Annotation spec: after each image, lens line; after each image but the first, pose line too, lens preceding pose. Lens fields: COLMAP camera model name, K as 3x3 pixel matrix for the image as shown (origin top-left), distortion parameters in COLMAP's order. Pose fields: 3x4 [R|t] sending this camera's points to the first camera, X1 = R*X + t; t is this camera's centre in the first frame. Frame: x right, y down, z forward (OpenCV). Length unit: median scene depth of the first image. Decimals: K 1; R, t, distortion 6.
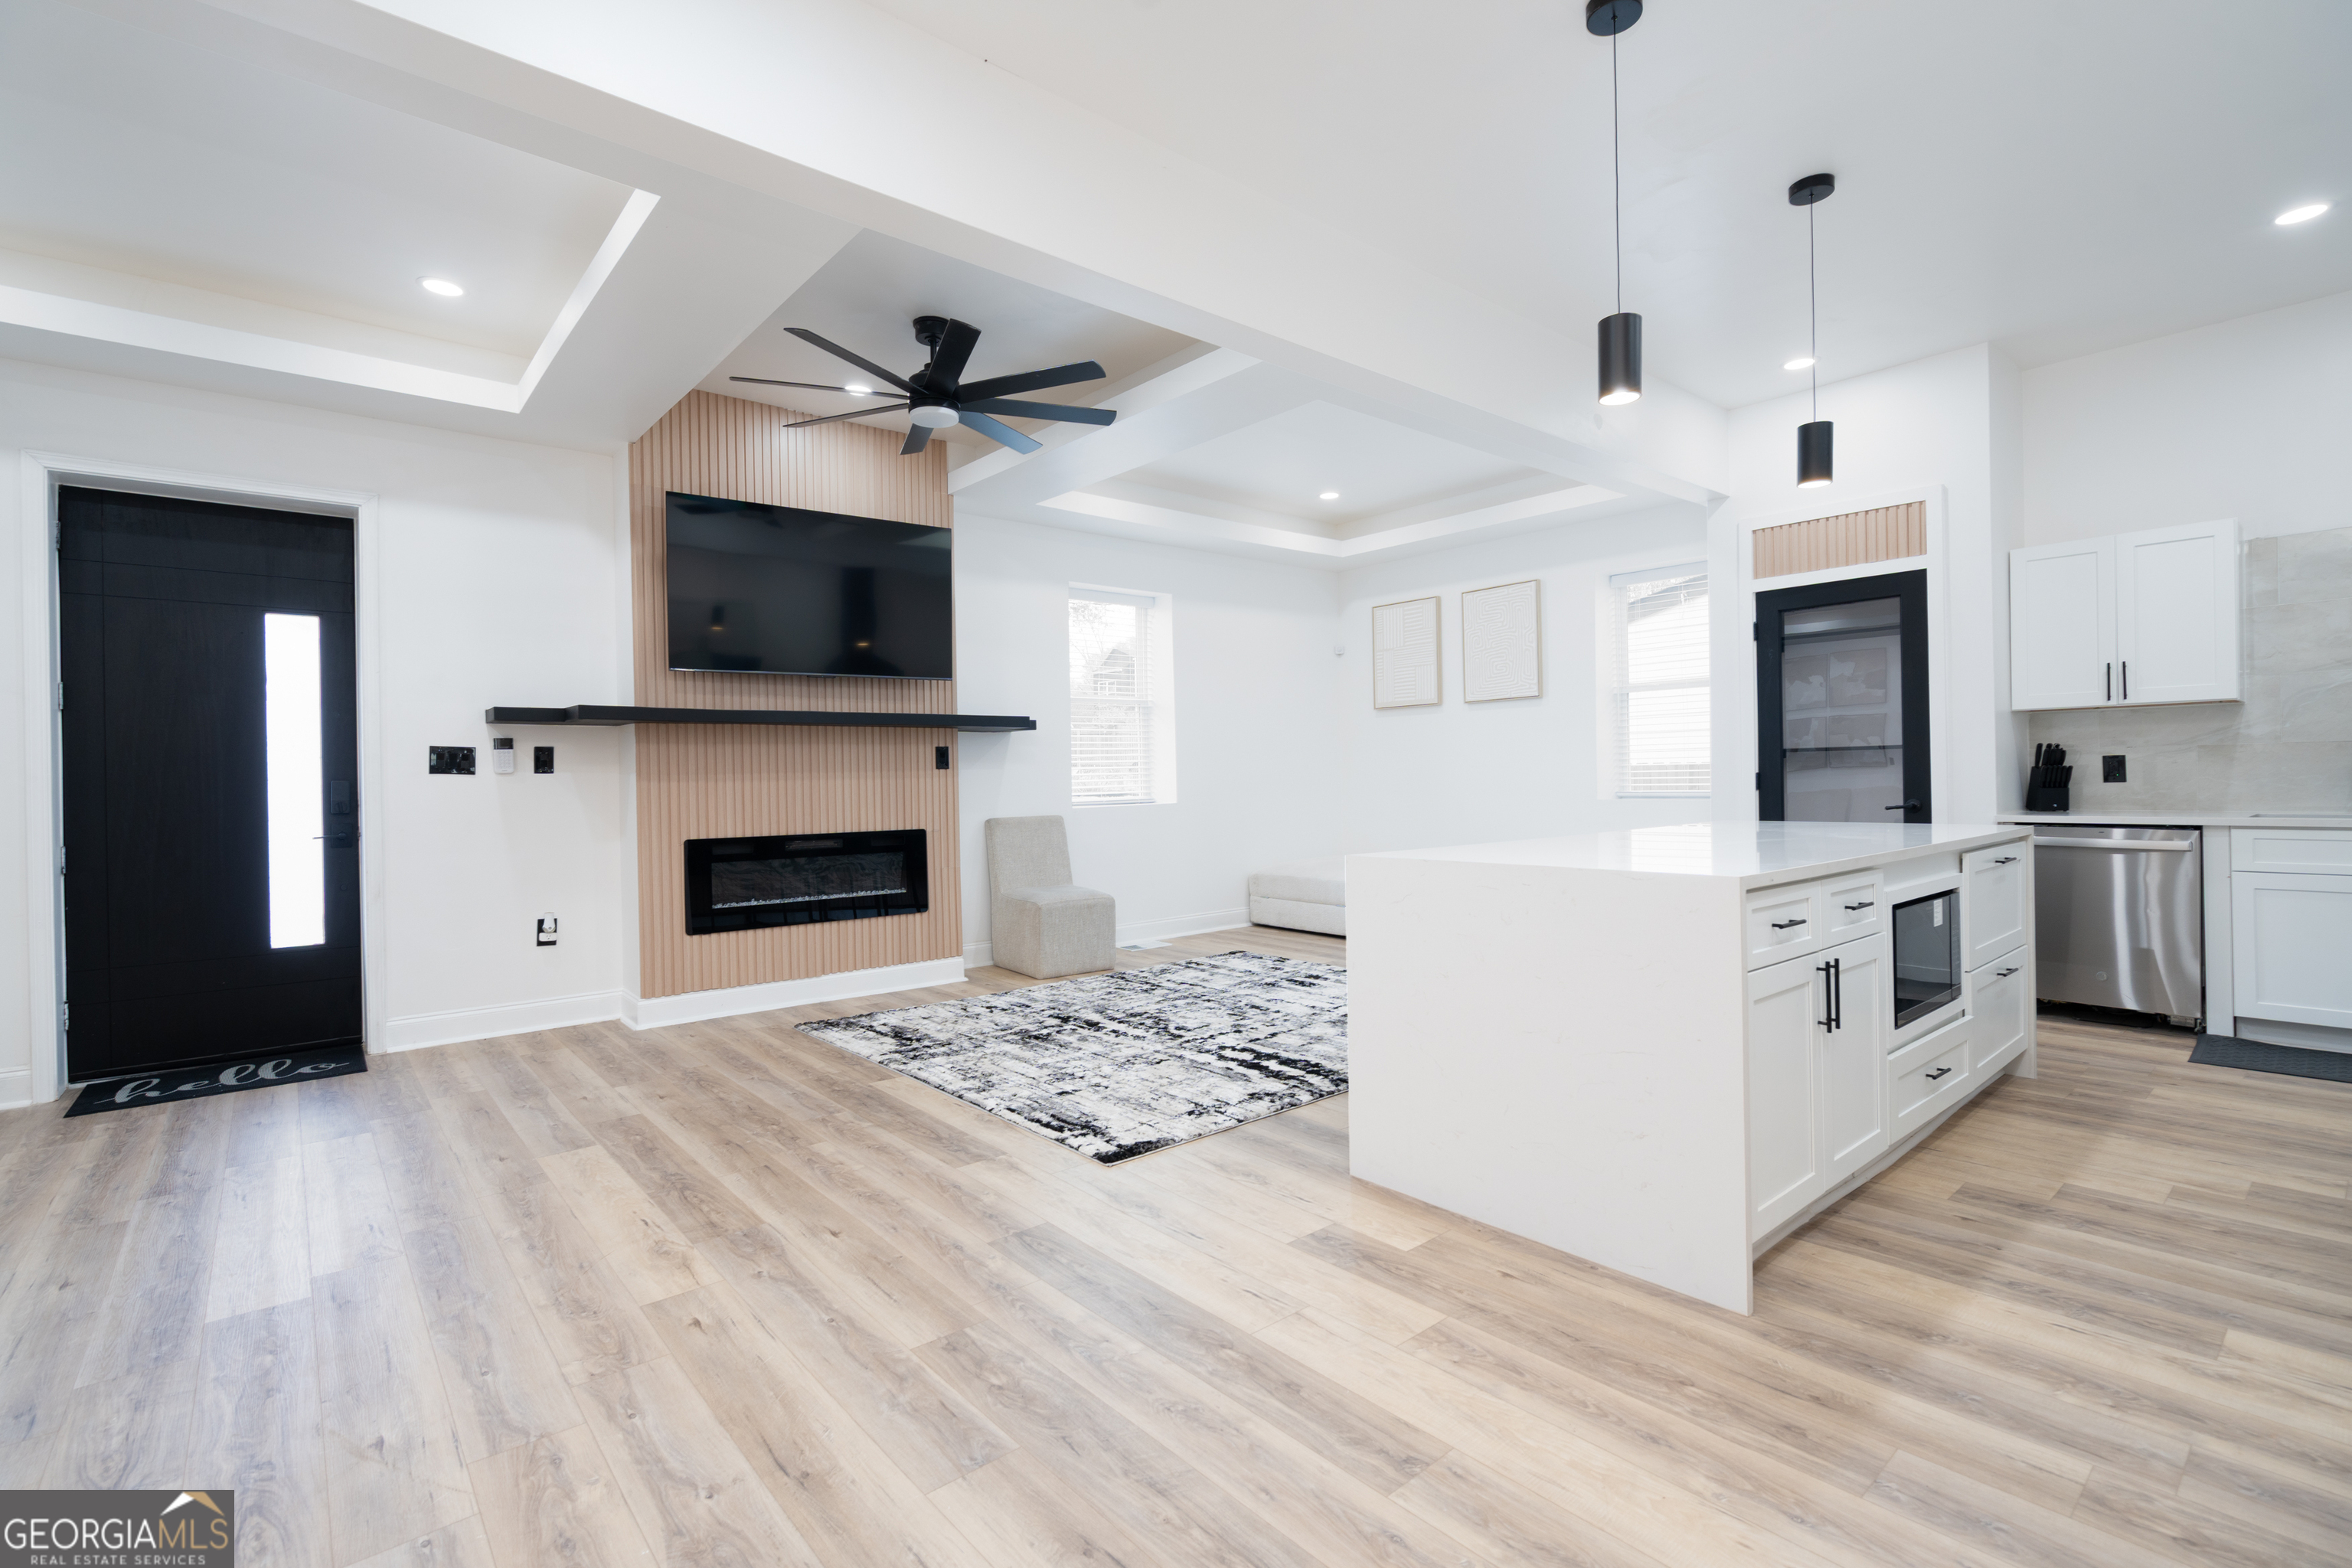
lens RADIAL K [[1079.3, 0, 1140.6], [0, 1079.3, 781.0], [0, 0, 1]] dist [-0.001574, -0.000040]
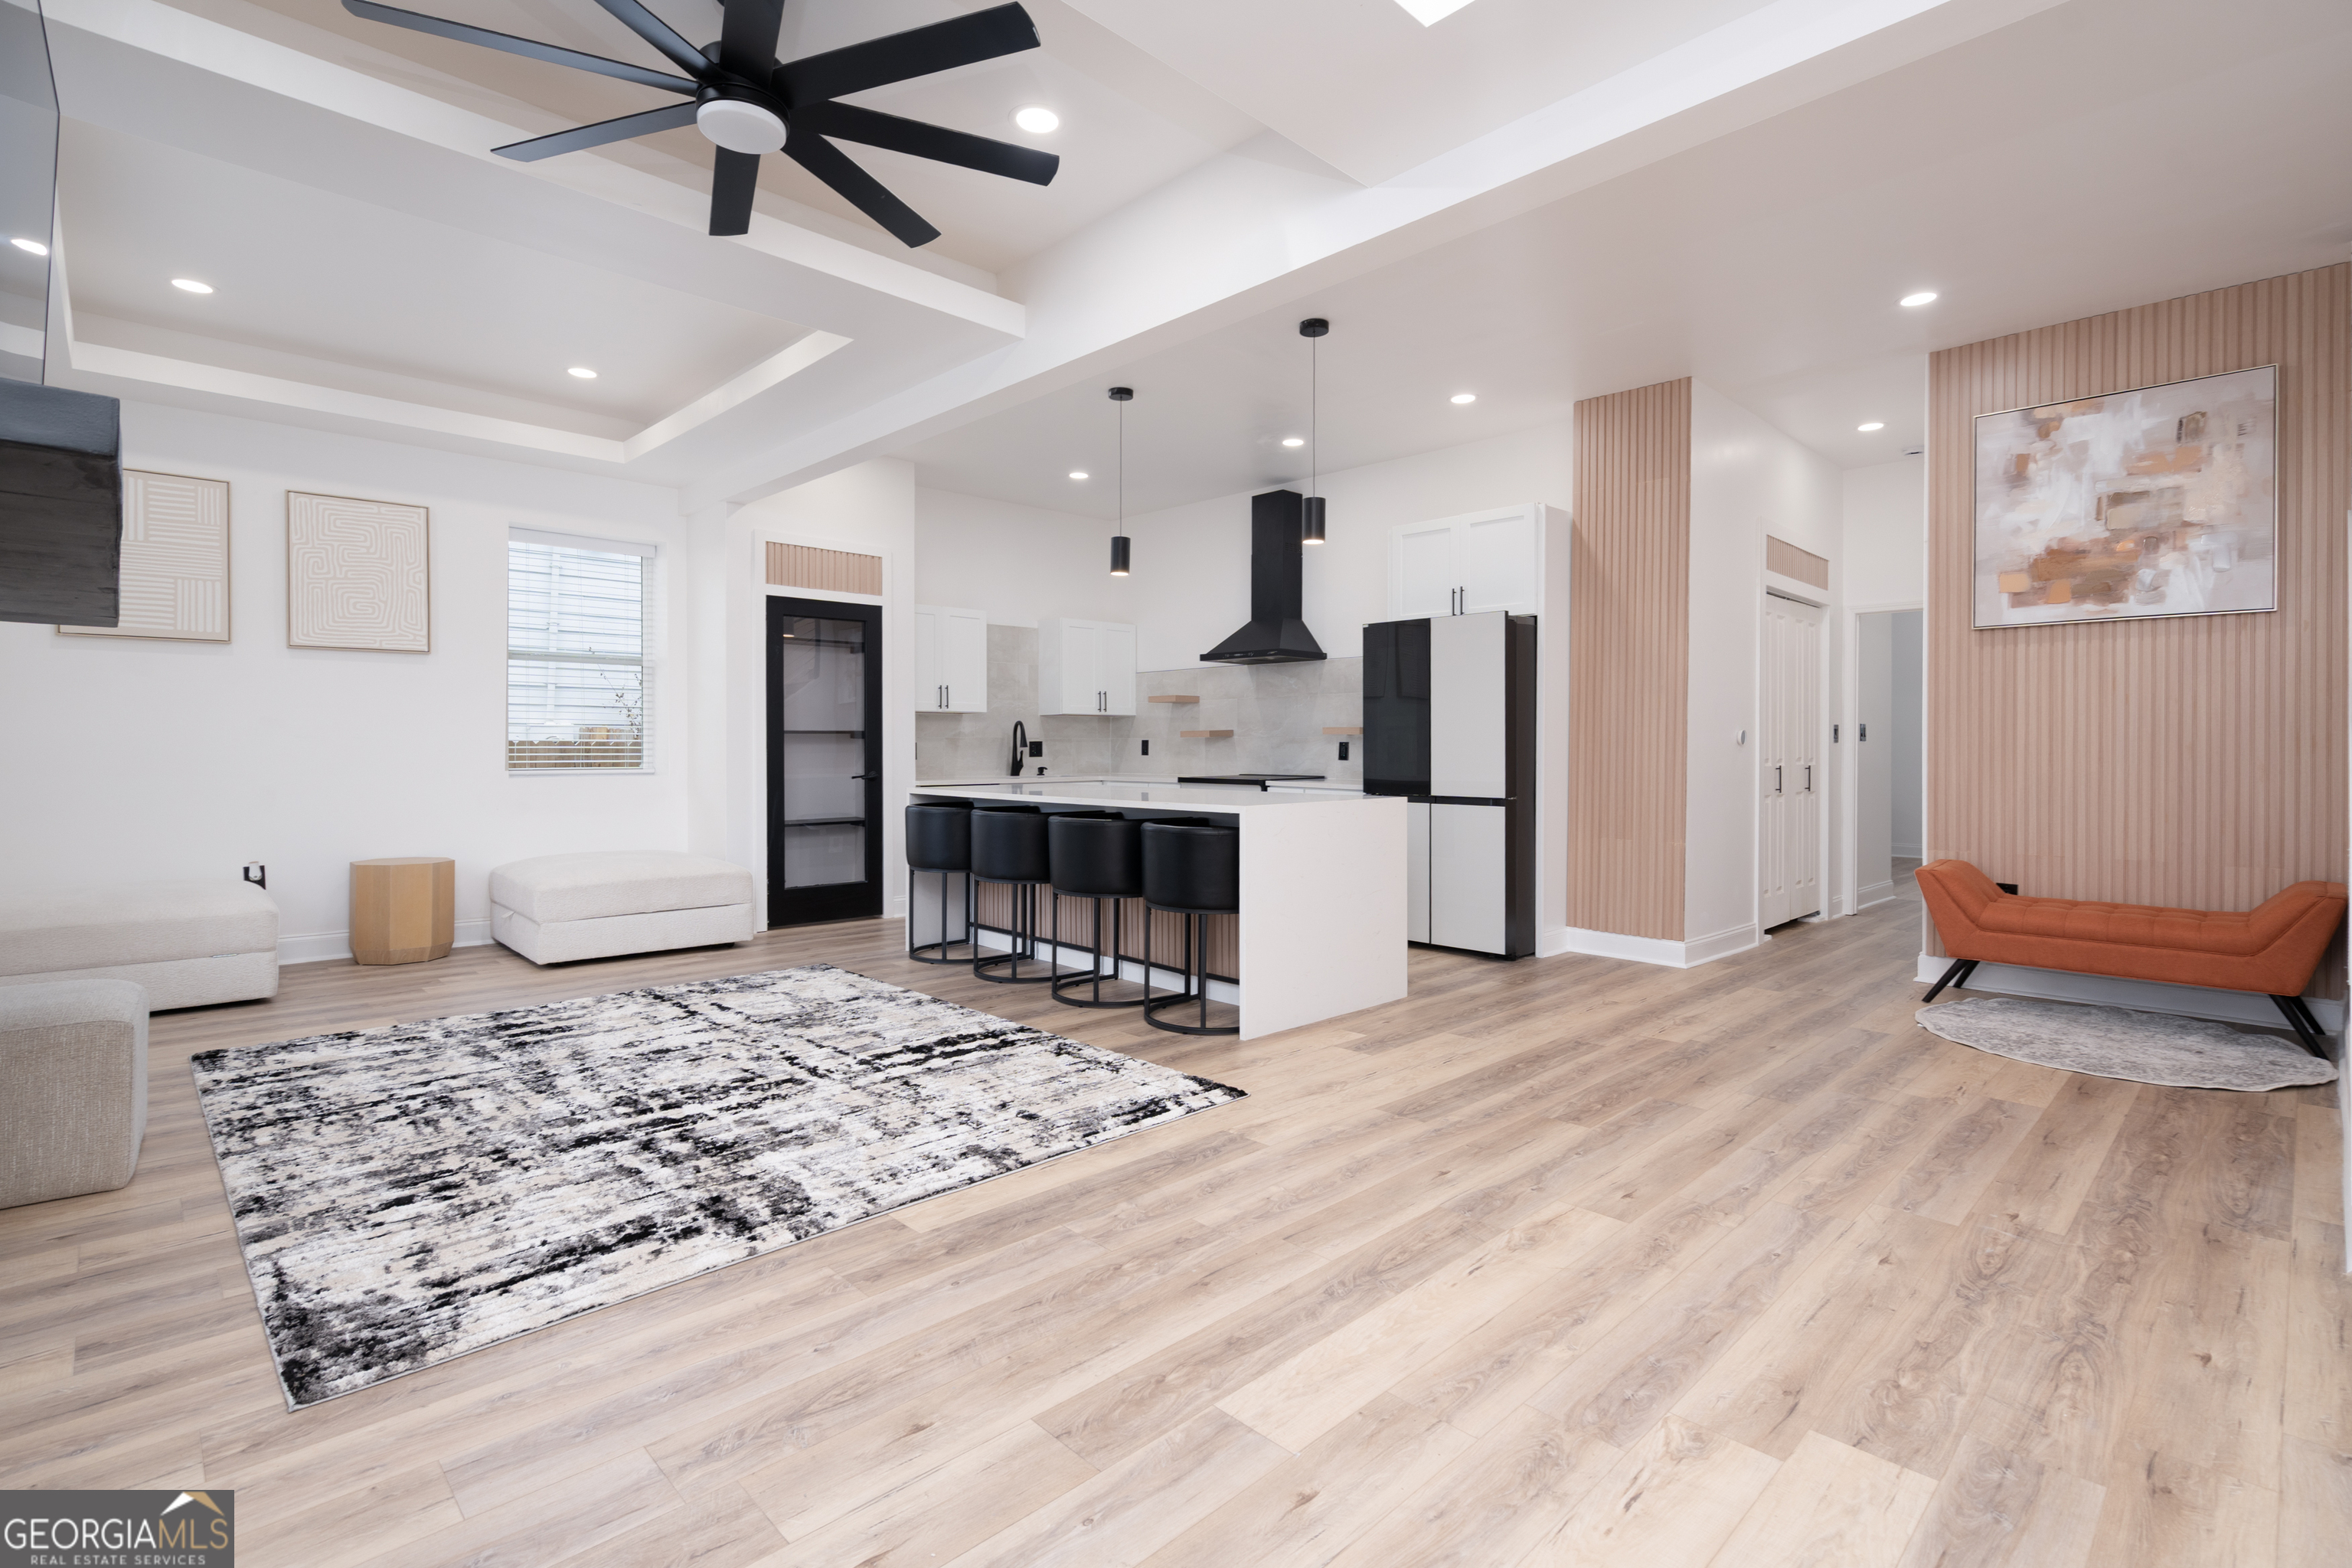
lens RADIAL K [[1080.6, 0, 1219.2], [0, 1080.6, 748.4], [0, 0, 1]] dist [-0.001032, -0.000285]
pose [[-0.103753, 0.015579, 0.994481, -0.805305], [0.001847, 0.999879, -0.015471, 0.011516], [-0.994601, 0.000231, -0.103769, 0.809772]]
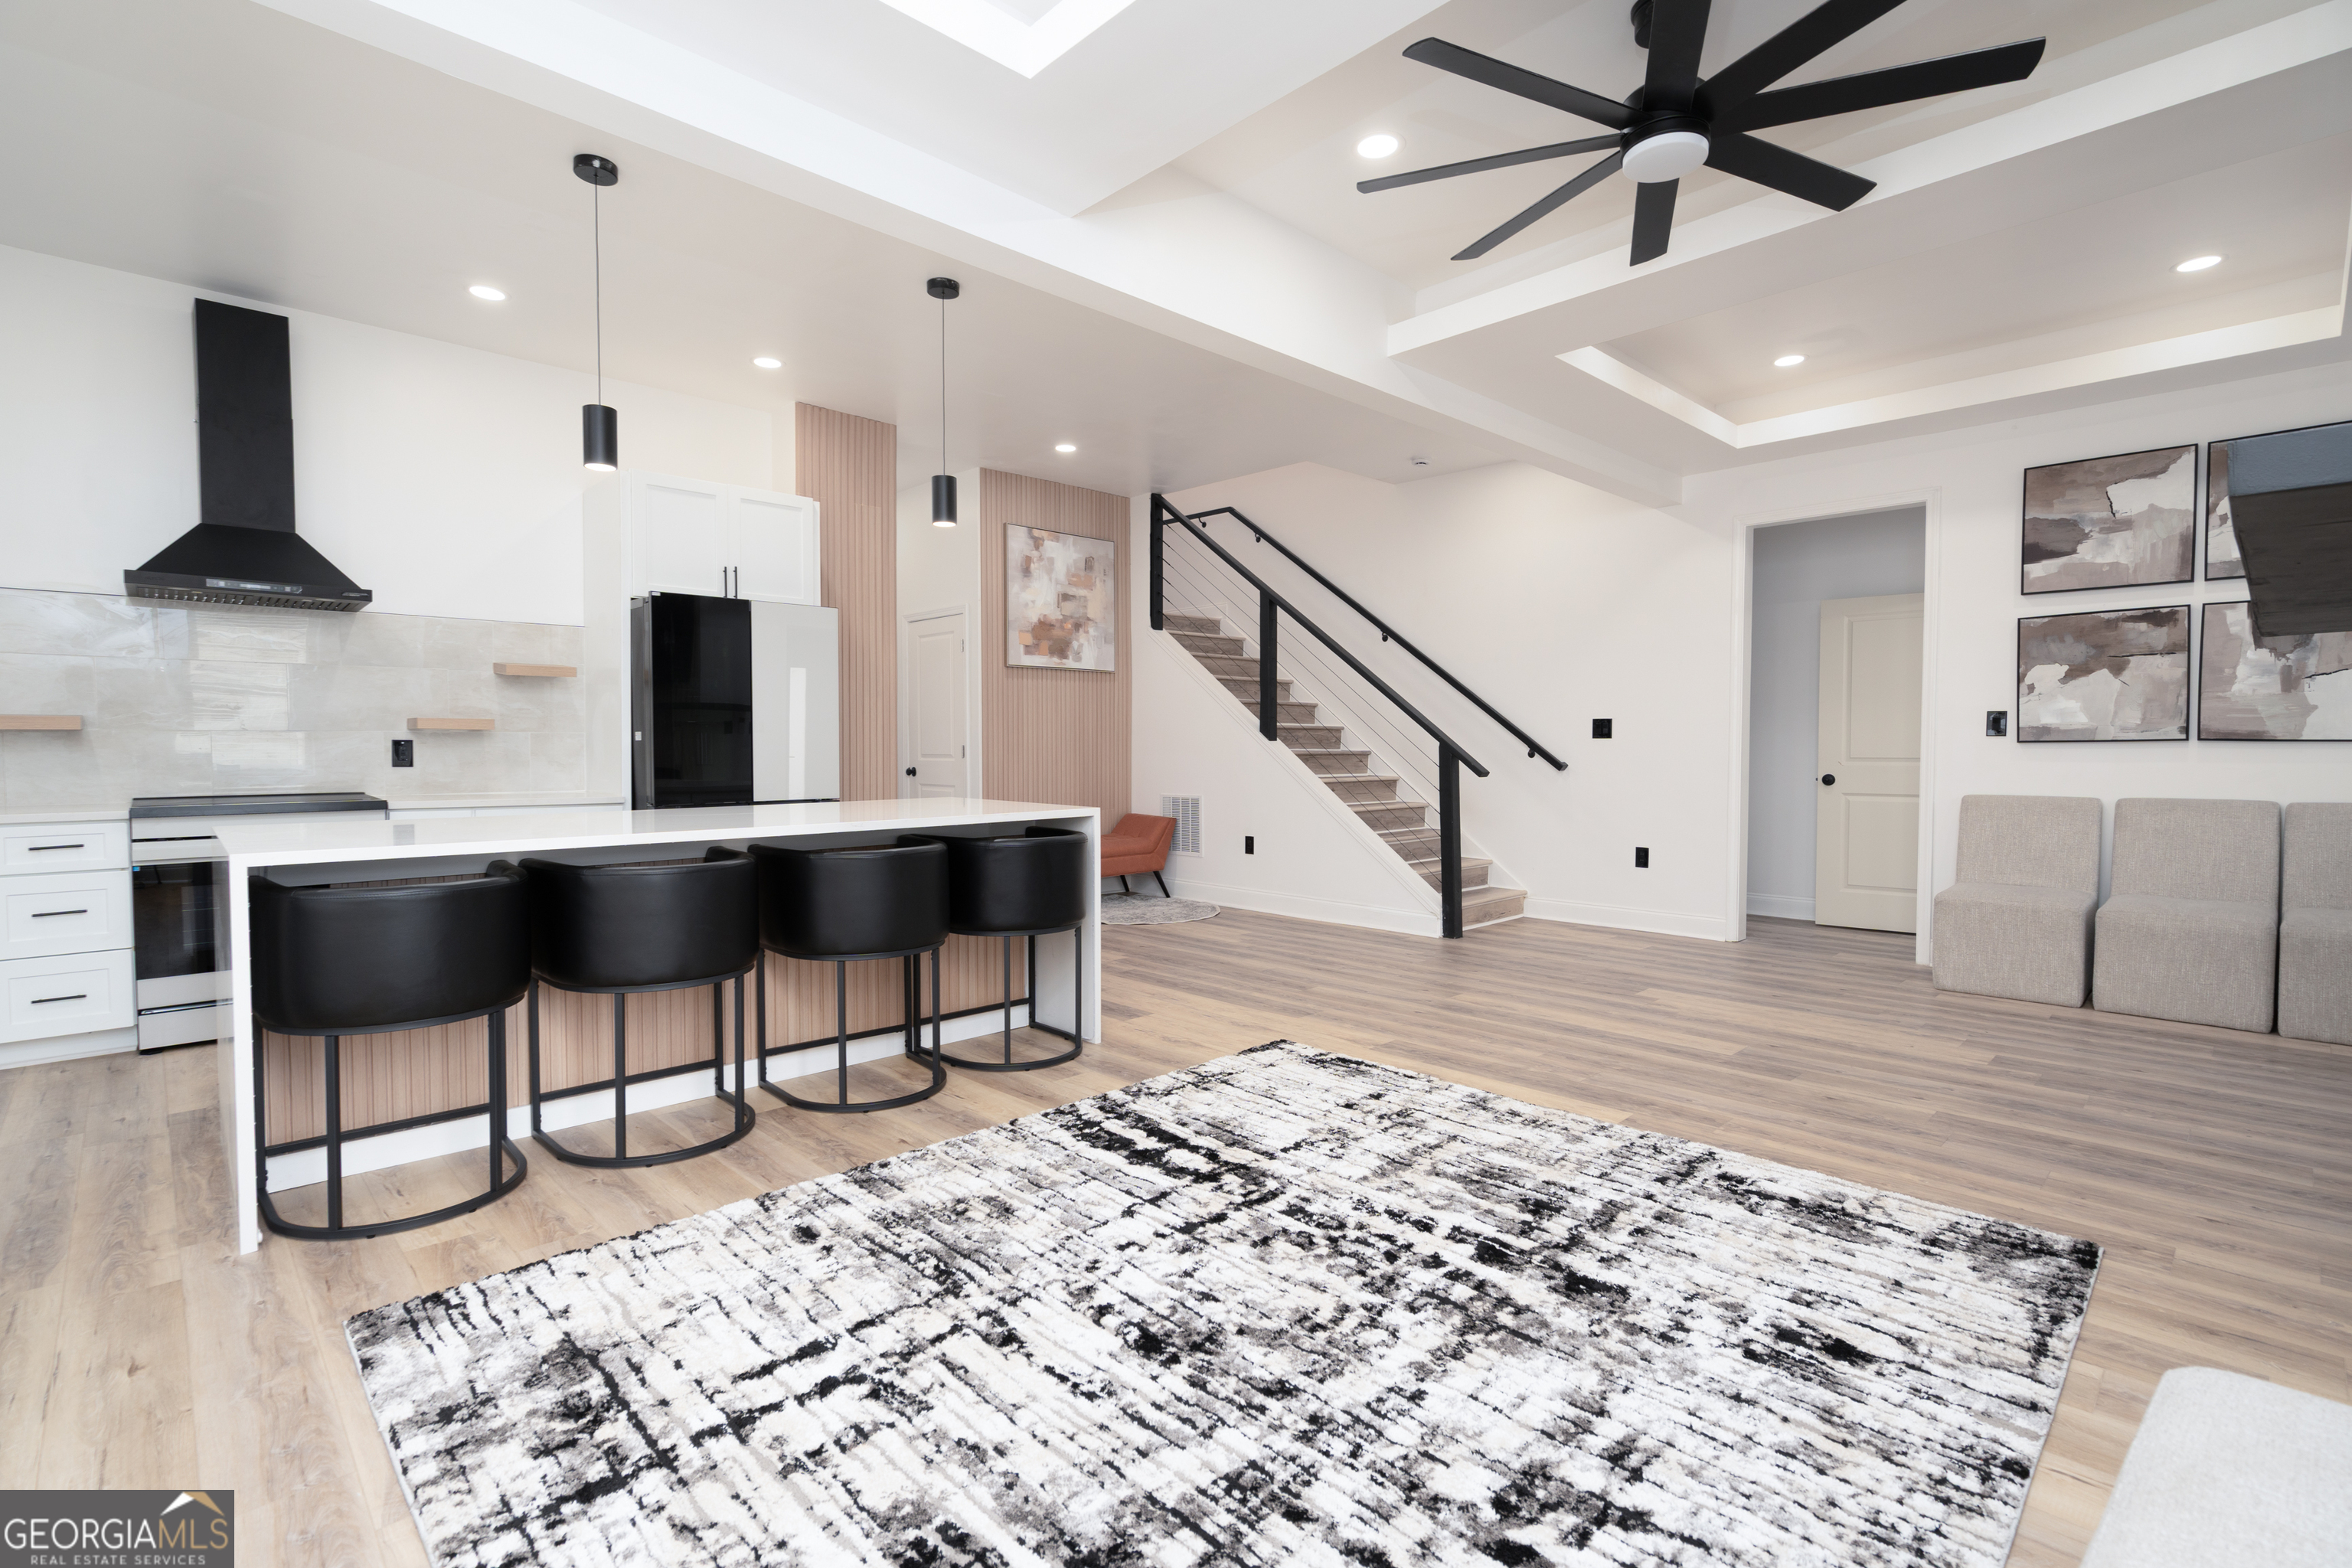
lens RADIAL K [[1079.3, 0, 1140.6], [0, 1079.3, 781.0], [0, 0, 1]] dist [-0.001574, -0.000040]
pose [[-0.997866, 0.020077, -0.062124, 0.153489], [0.017801, 0.999158, 0.036970, -0.009329], [0.062814, 0.035785, -0.997383, 1.619141]]
